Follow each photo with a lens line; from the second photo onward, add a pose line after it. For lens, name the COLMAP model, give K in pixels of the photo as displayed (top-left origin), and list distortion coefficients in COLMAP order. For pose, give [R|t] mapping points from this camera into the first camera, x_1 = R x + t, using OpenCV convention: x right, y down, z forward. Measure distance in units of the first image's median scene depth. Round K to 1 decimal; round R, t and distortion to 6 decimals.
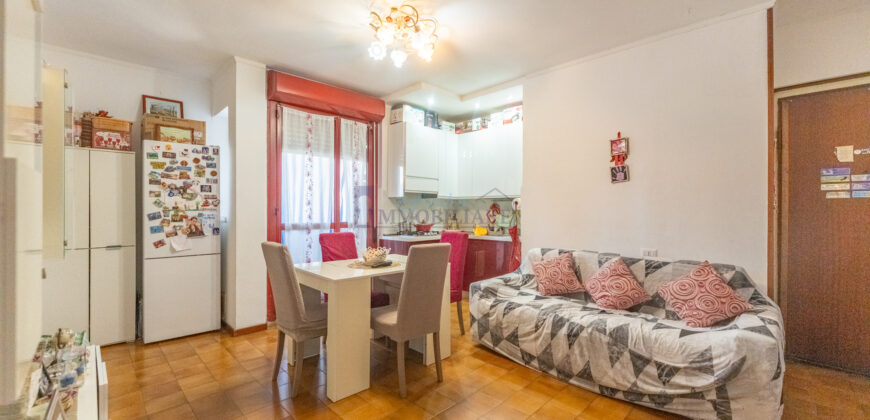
lens RADIAL K [[345.4, 0, 433.3], [0, 345.4, 210.3], [0, 0, 1]] dist [-0.000116, -0.000850]
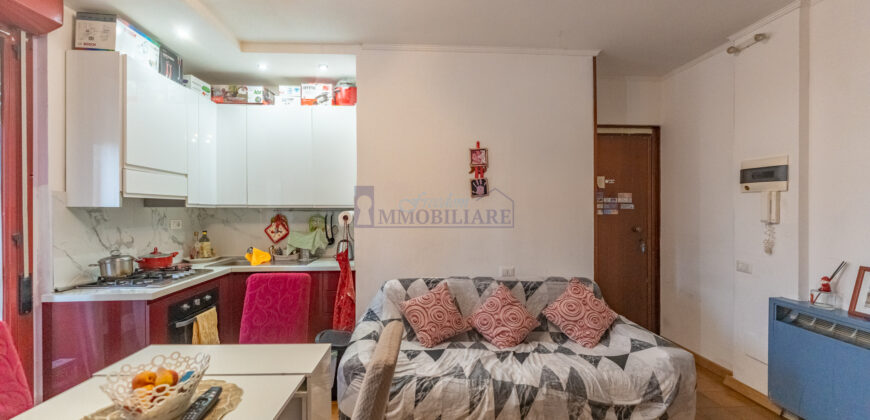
lens RADIAL K [[345.4, 0, 433.3], [0, 345.4, 210.3], [0, 0, 1]] dist [-0.000116, -0.000850]
pose [[0.663318, -0.005324, 0.748318, -0.207474], [0.002195, 0.999984, 0.005169, -0.046964], [-0.748334, -0.001786, 0.663319, 0.456779]]
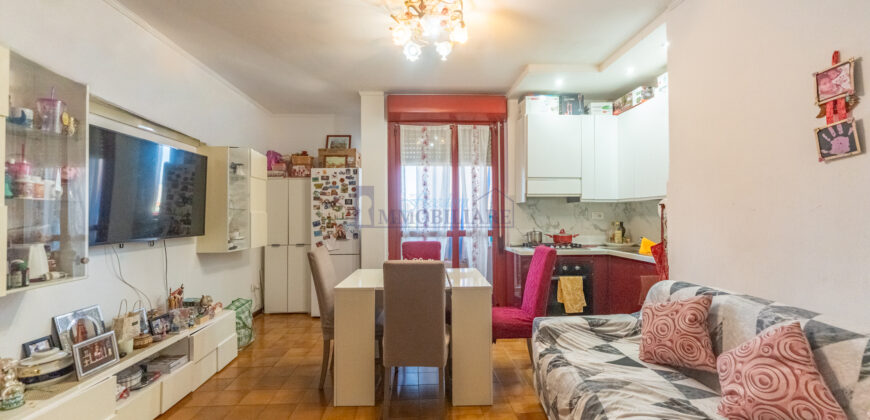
lens RADIAL K [[345.4, 0, 433.3], [0, 345.4, 210.3], [0, 0, 1]] dist [-0.000116, -0.000850]
pose [[0.744745, -0.017785, -0.667113, 0.413412], [0.008091, 0.999812, -0.017623, -0.007550], [0.667301, 0.007727, 0.744748, 0.275296]]
